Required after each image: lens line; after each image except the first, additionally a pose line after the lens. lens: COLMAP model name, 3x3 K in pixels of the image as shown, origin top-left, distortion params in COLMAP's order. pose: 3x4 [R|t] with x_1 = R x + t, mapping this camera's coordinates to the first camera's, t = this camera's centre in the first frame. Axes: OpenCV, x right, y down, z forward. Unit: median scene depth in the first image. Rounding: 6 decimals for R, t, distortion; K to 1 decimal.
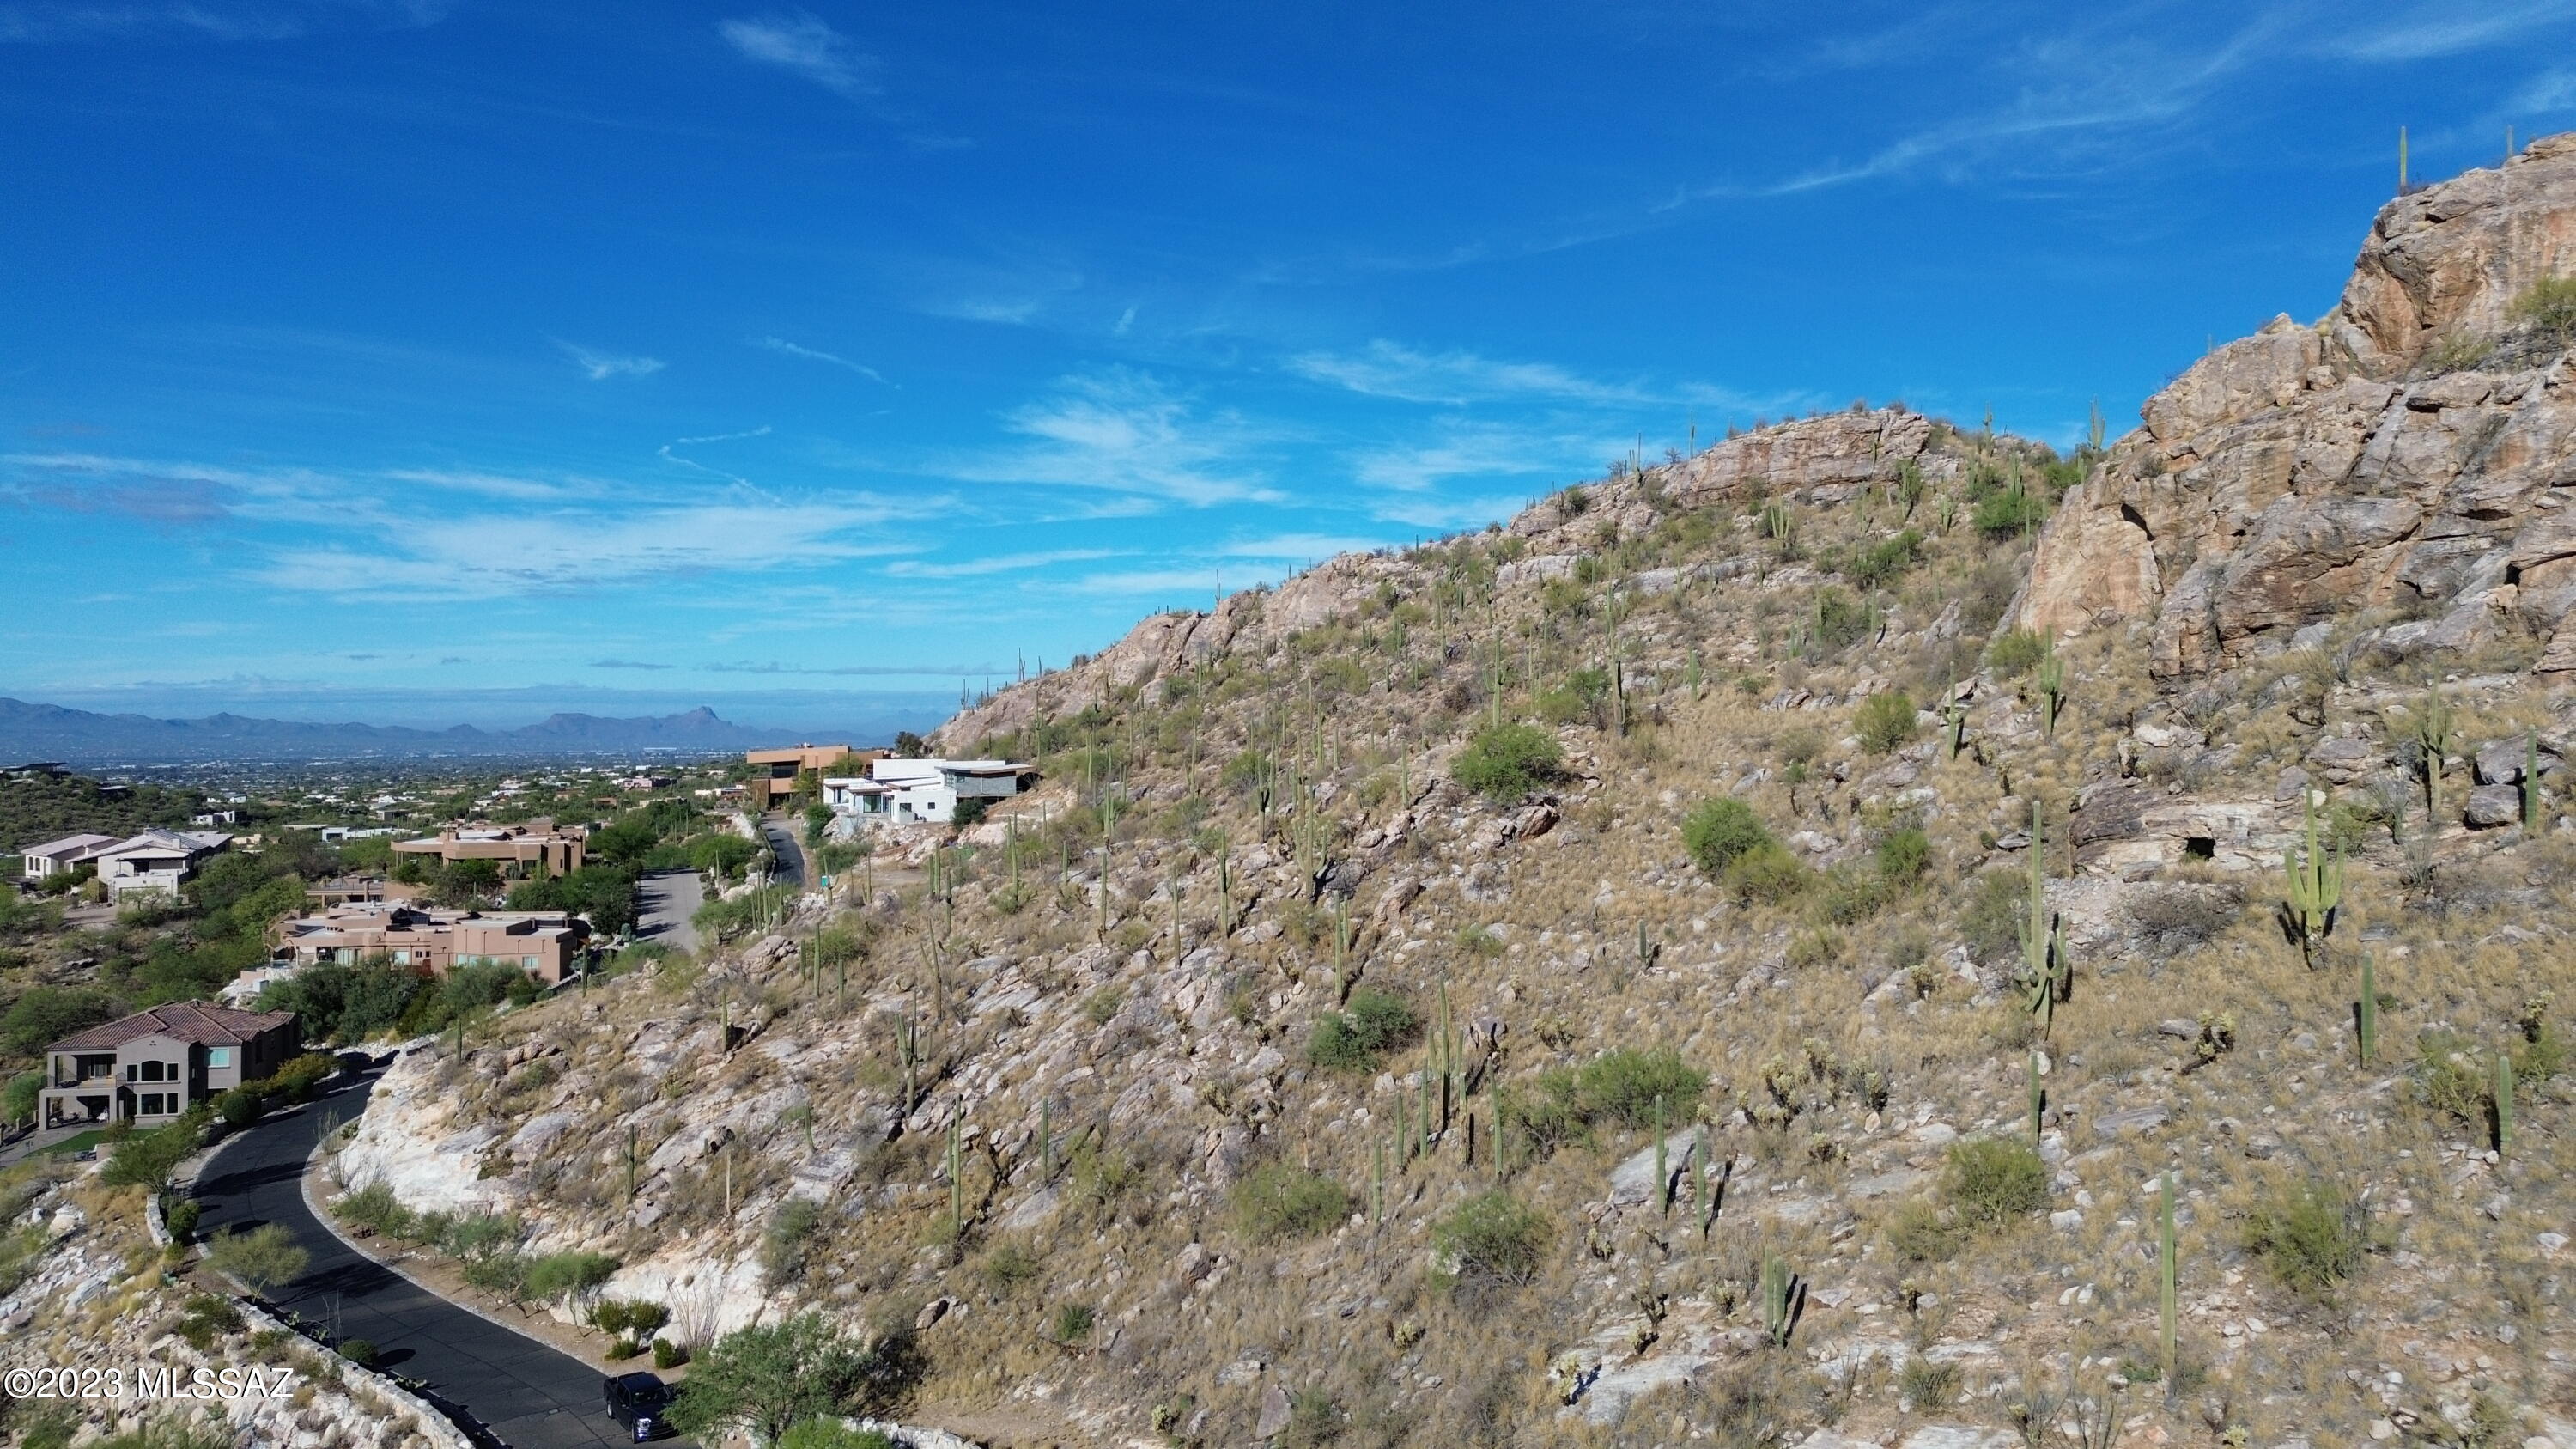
lens RADIAL K [[1836.8, 0, 1288.0], [0, 1836.8, 724.5], [0, 0, 1]] dist [0.148179, -0.211209]
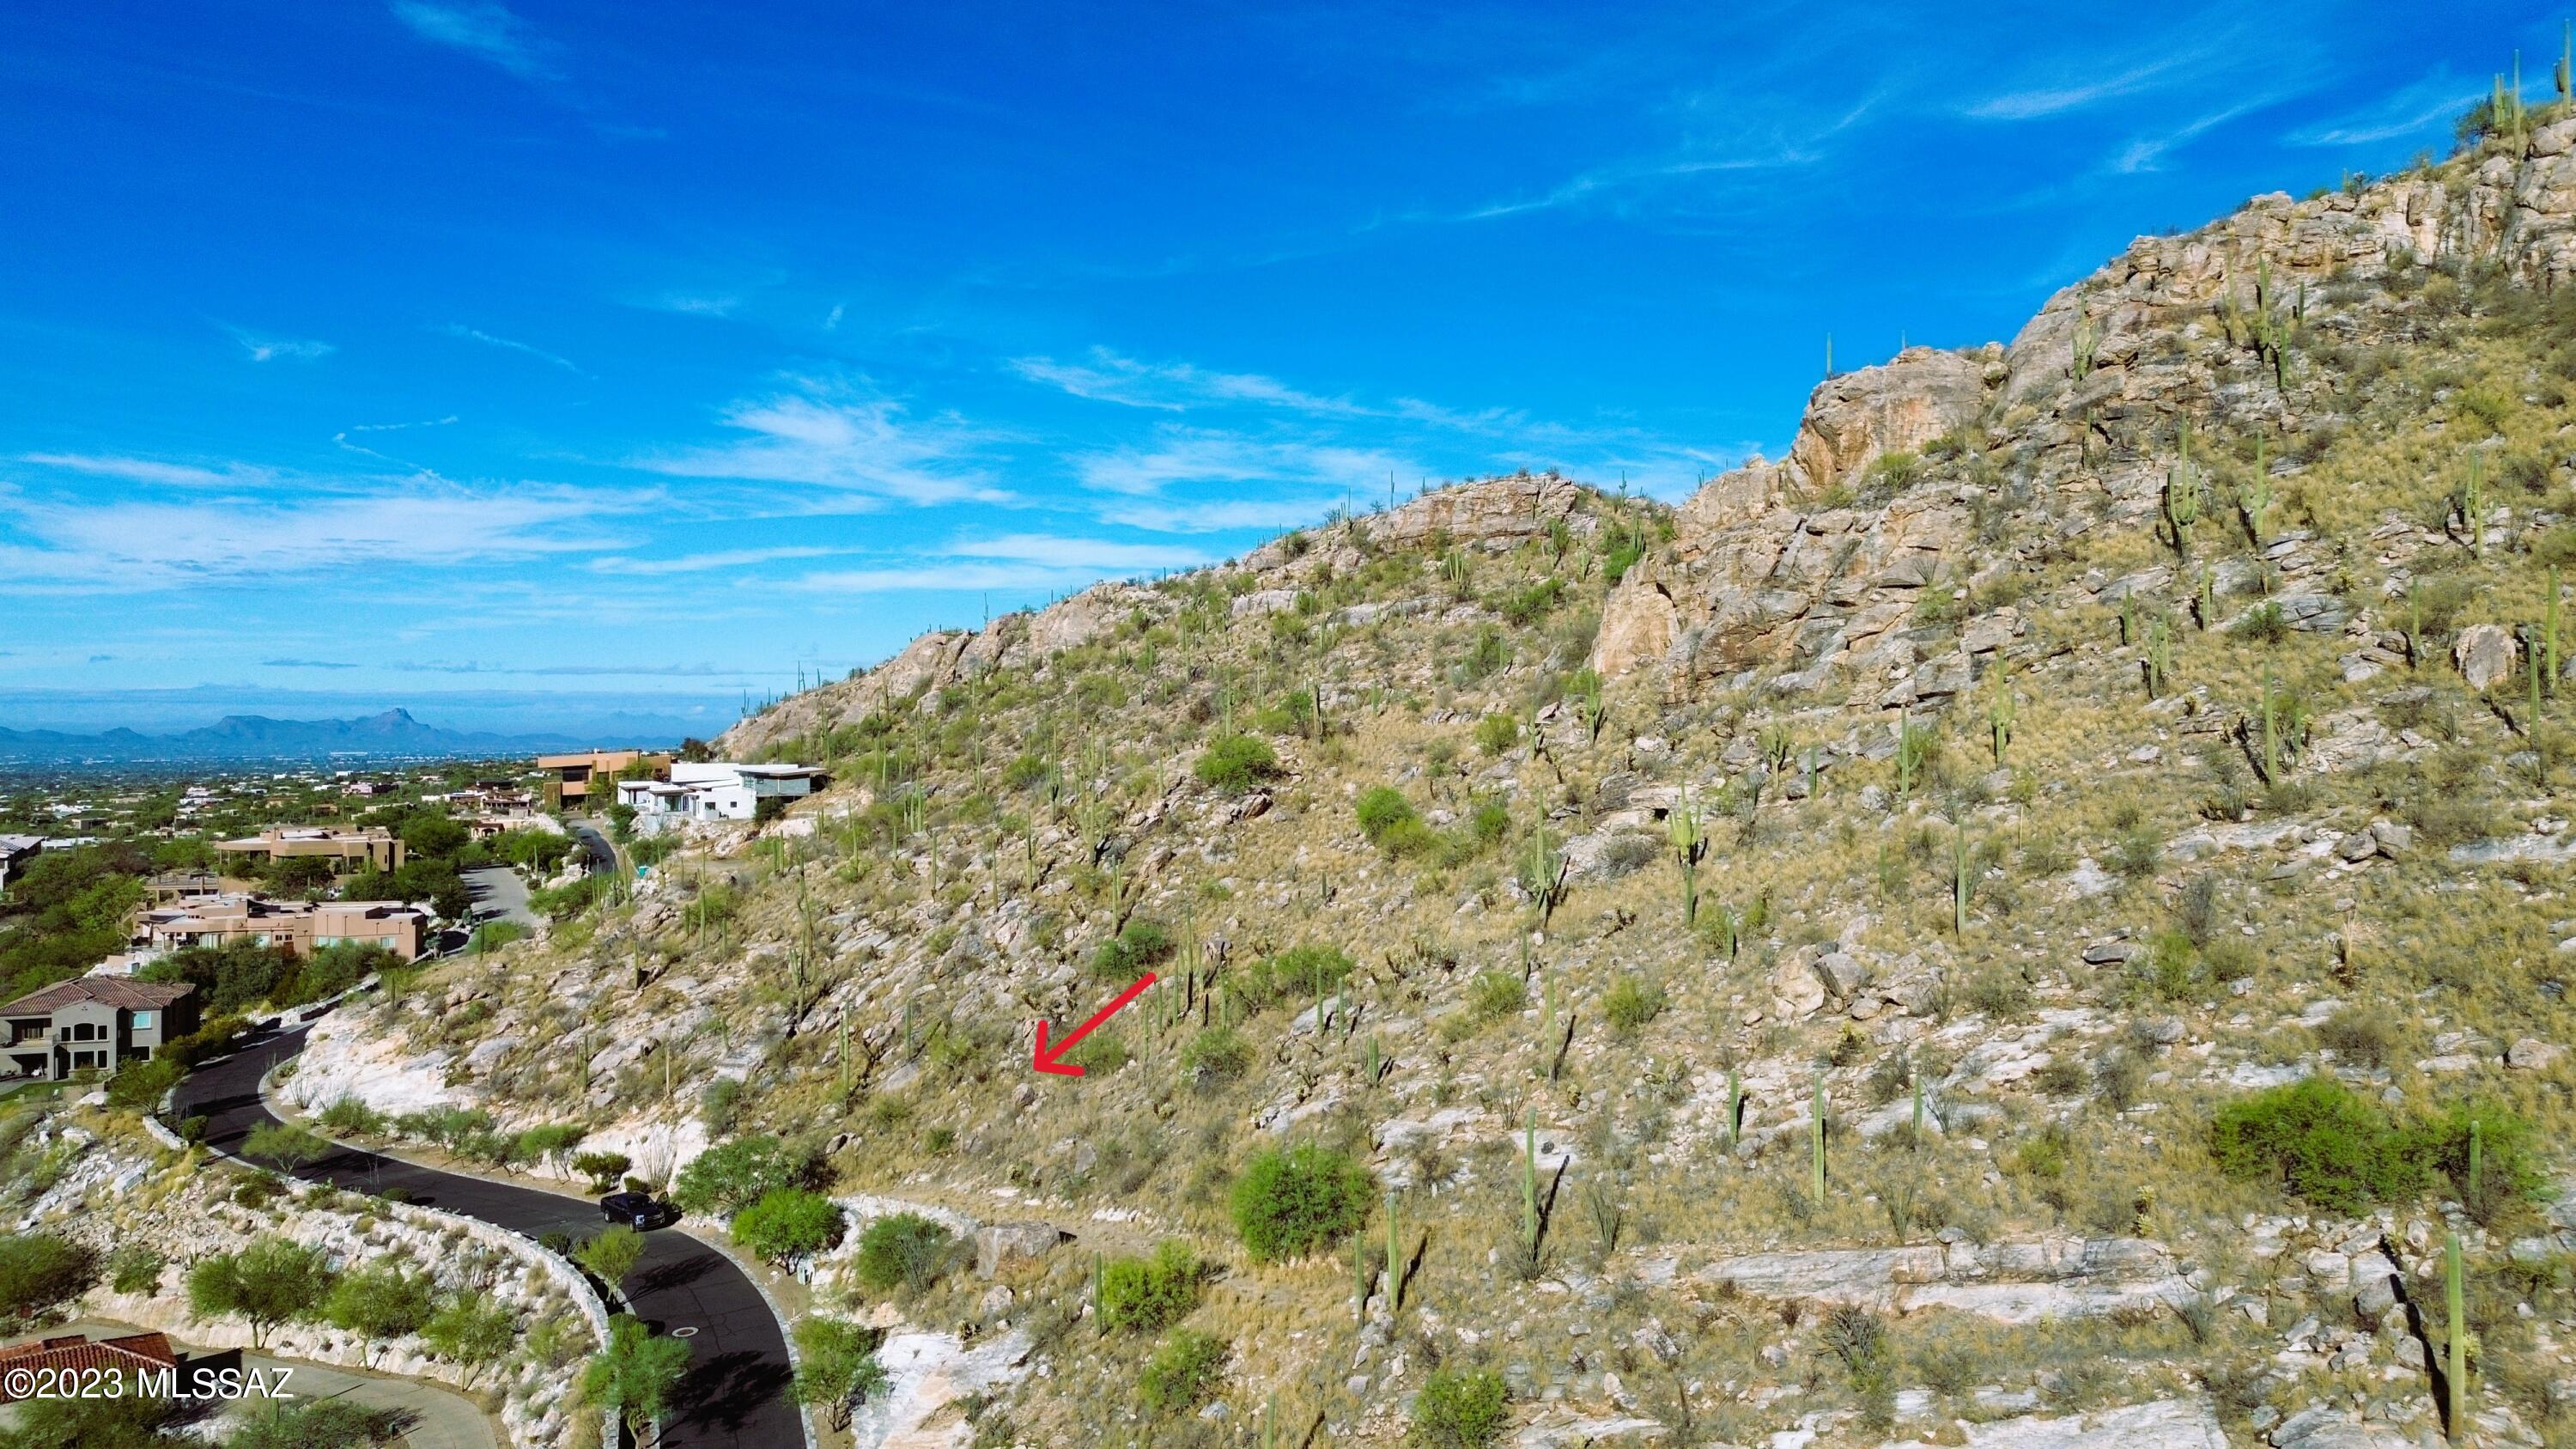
lens RADIAL K [[1836.8, 0, 1288.0], [0, 1836.8, 724.5], [0, 0, 1]] dist [0.148179, -0.211209]
pose [[0.990336, -0.001430, 0.138683, -0.033040], [0.001563, 0.999998, -0.000852, -0.007465], [-0.138682, 0.001061, 0.990336, -0.376758]]
